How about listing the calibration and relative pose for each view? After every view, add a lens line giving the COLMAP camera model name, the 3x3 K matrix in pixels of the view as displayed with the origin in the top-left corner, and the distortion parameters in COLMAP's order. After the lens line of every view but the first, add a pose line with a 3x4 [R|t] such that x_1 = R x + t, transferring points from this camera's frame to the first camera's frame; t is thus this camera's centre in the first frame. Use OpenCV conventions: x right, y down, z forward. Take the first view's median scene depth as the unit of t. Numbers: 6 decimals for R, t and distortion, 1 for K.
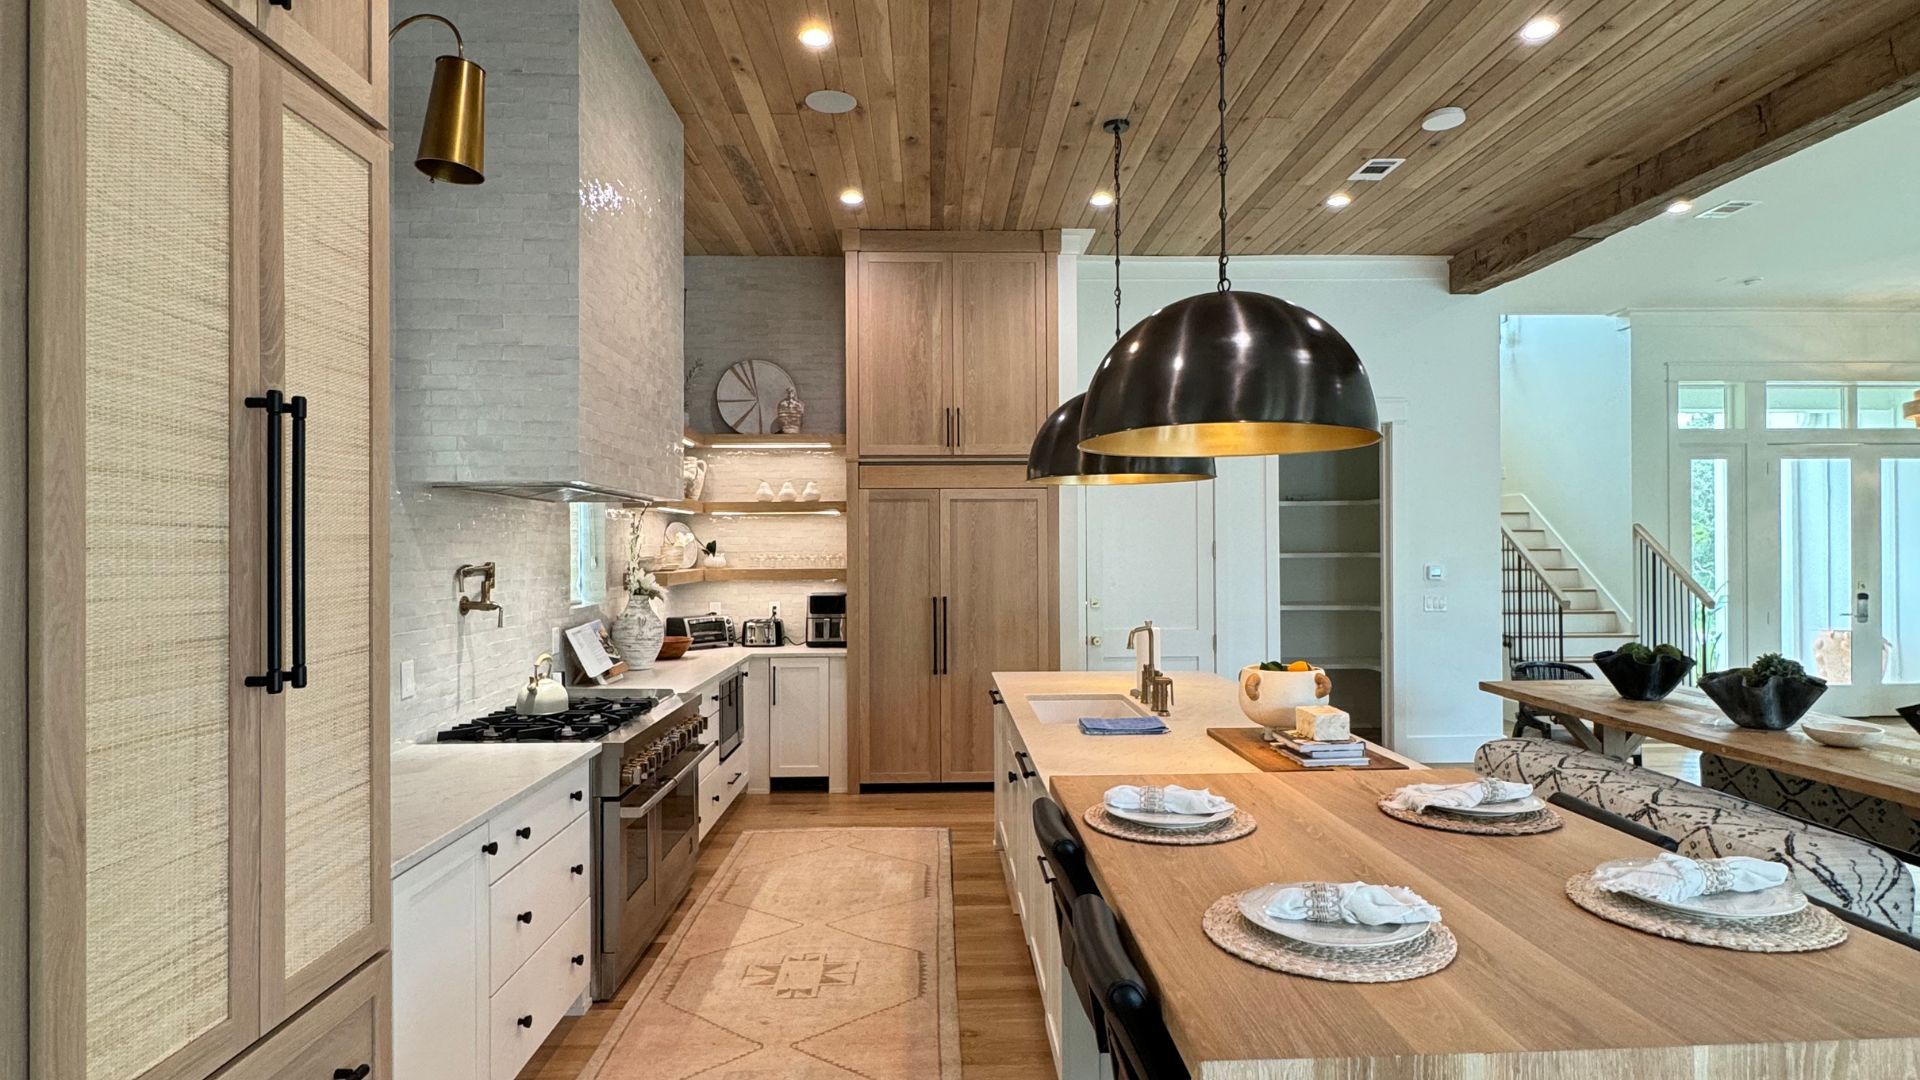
lens RADIAL K [[1047.3, 0, 960.0], [0, 1047.3, 540.0], [0, 0, 1]] dist [0.042948, -0.056385]
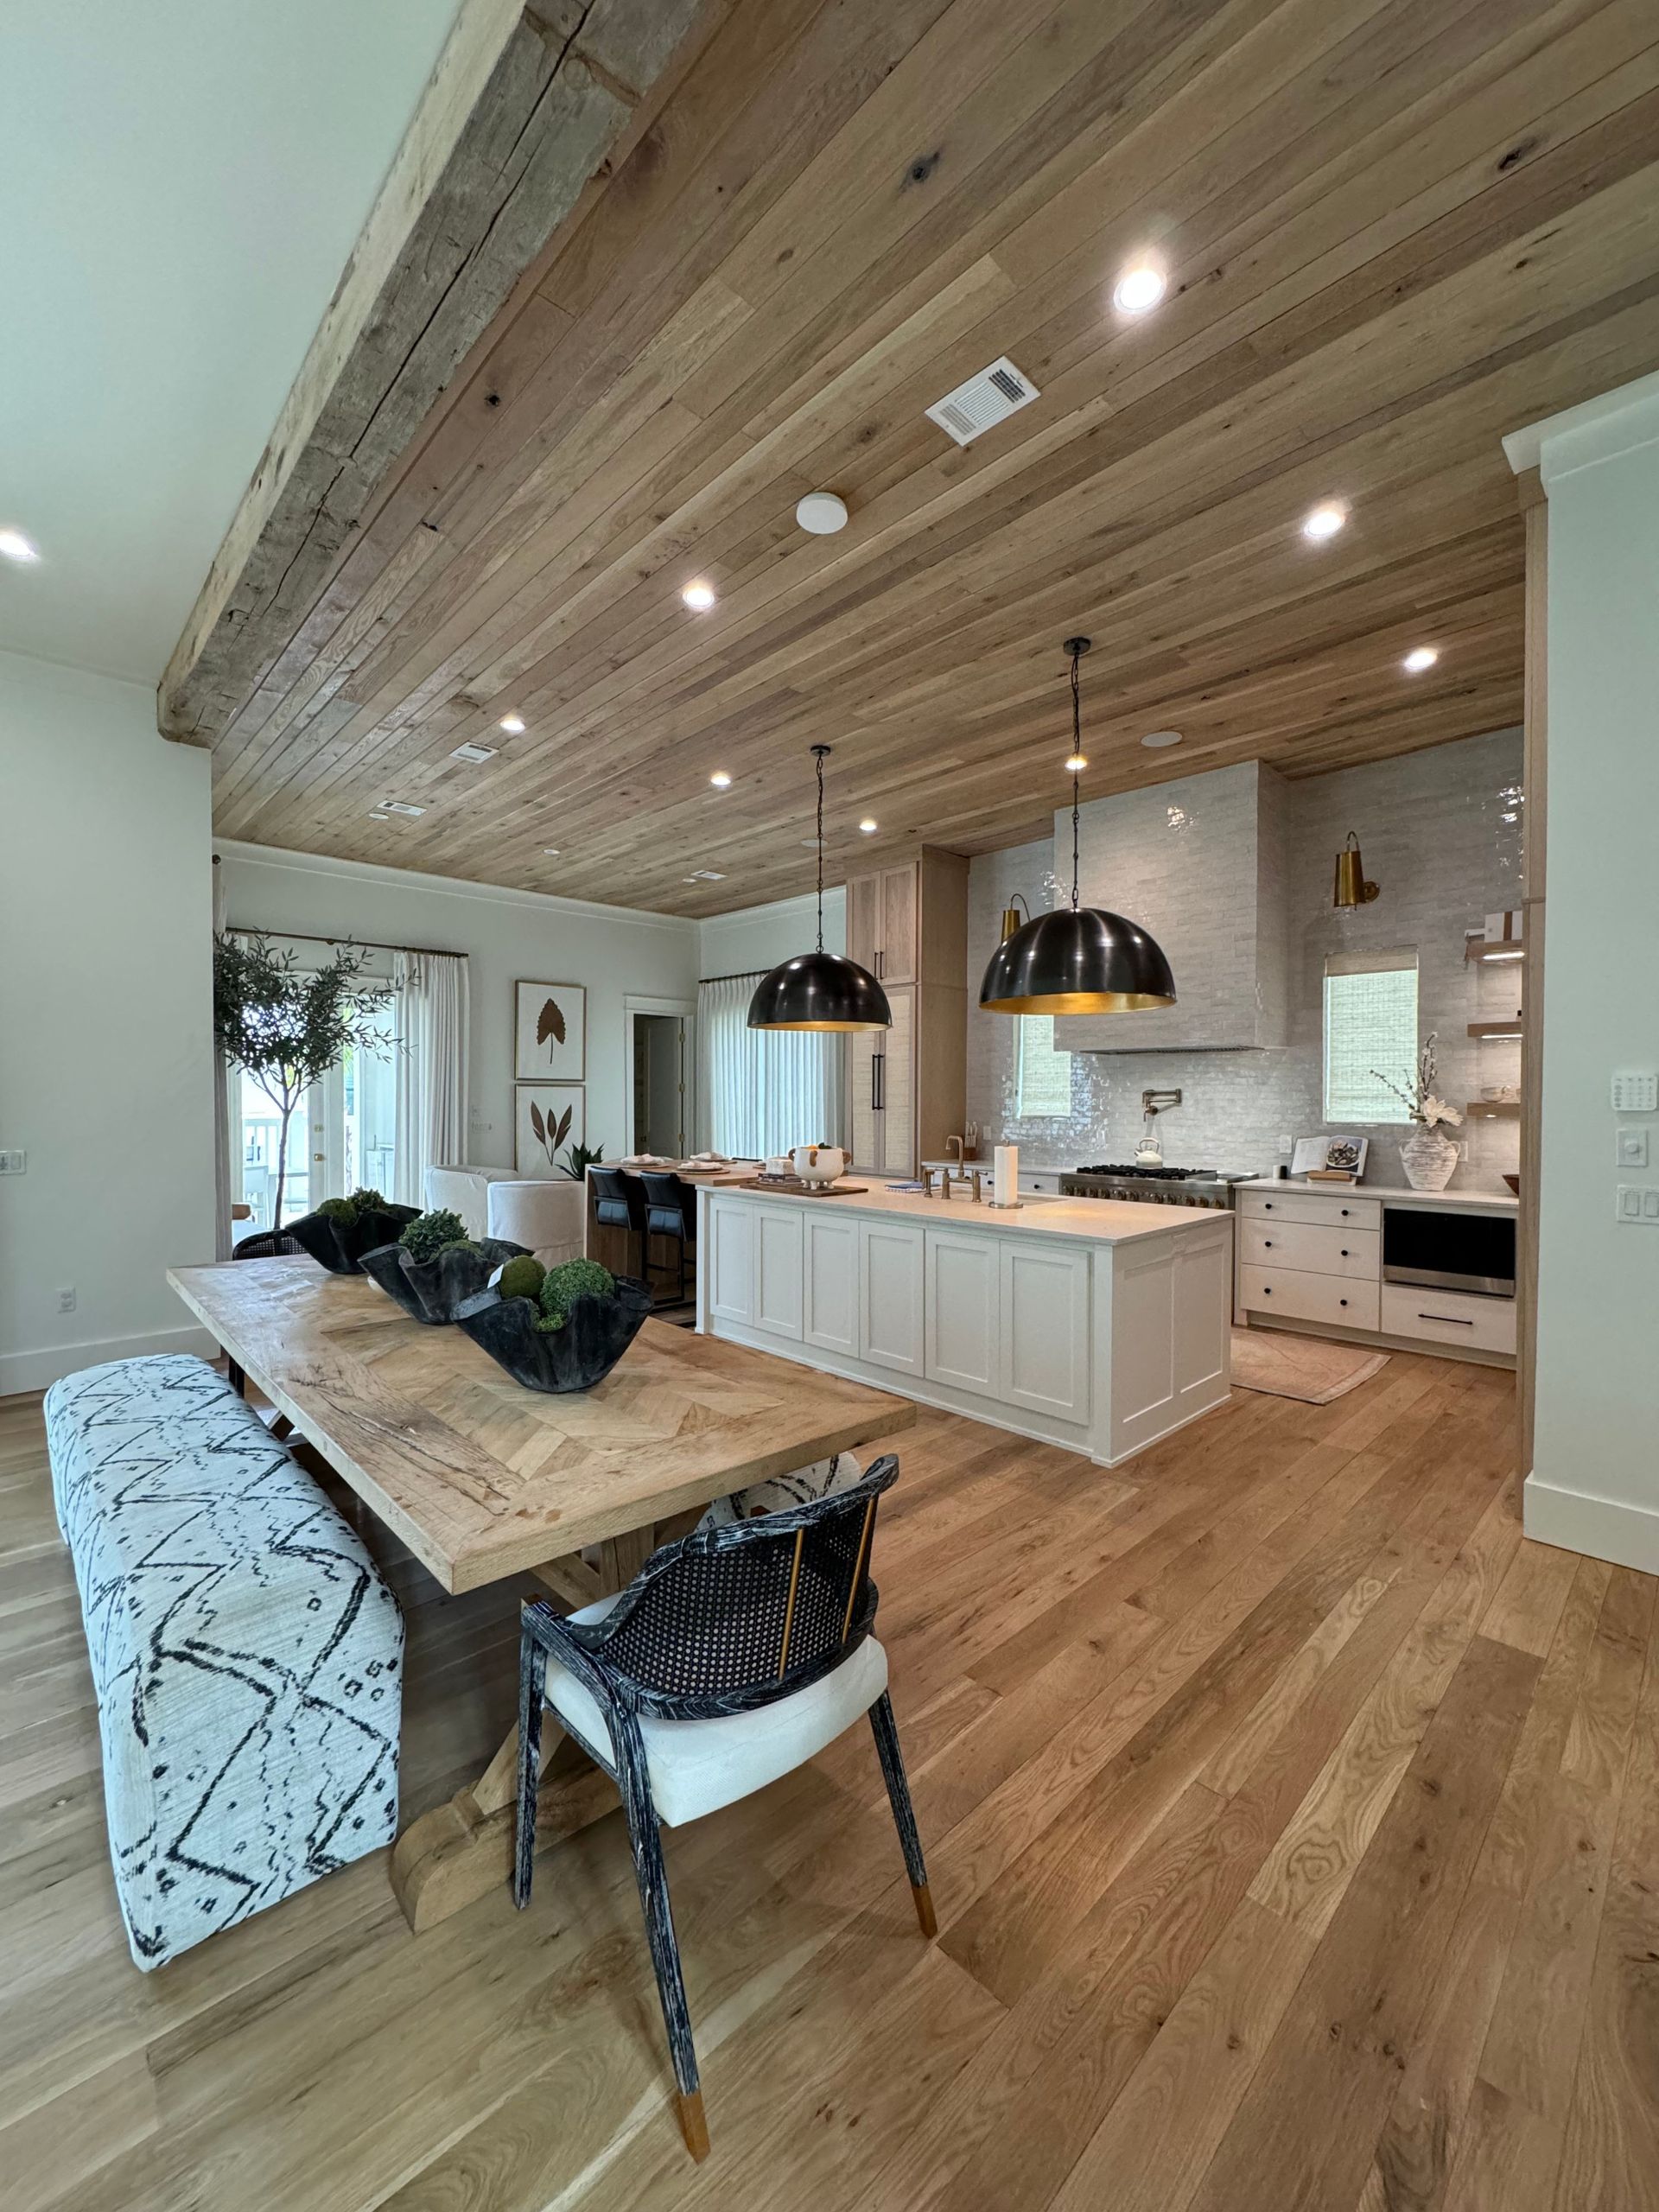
lens RADIAL K [[885.7, 0, 829.5], [0, 885.7, 1106.0], [0, 0, 1]] dist [-0.000837, 0.000561]
pose [[-0.749828, 0.006371, -0.661602, 0.882878], [0.000899, 0.999963, 0.008611, 0.031647], [0.661632, 0.005862, -0.749806, 1.486970]]
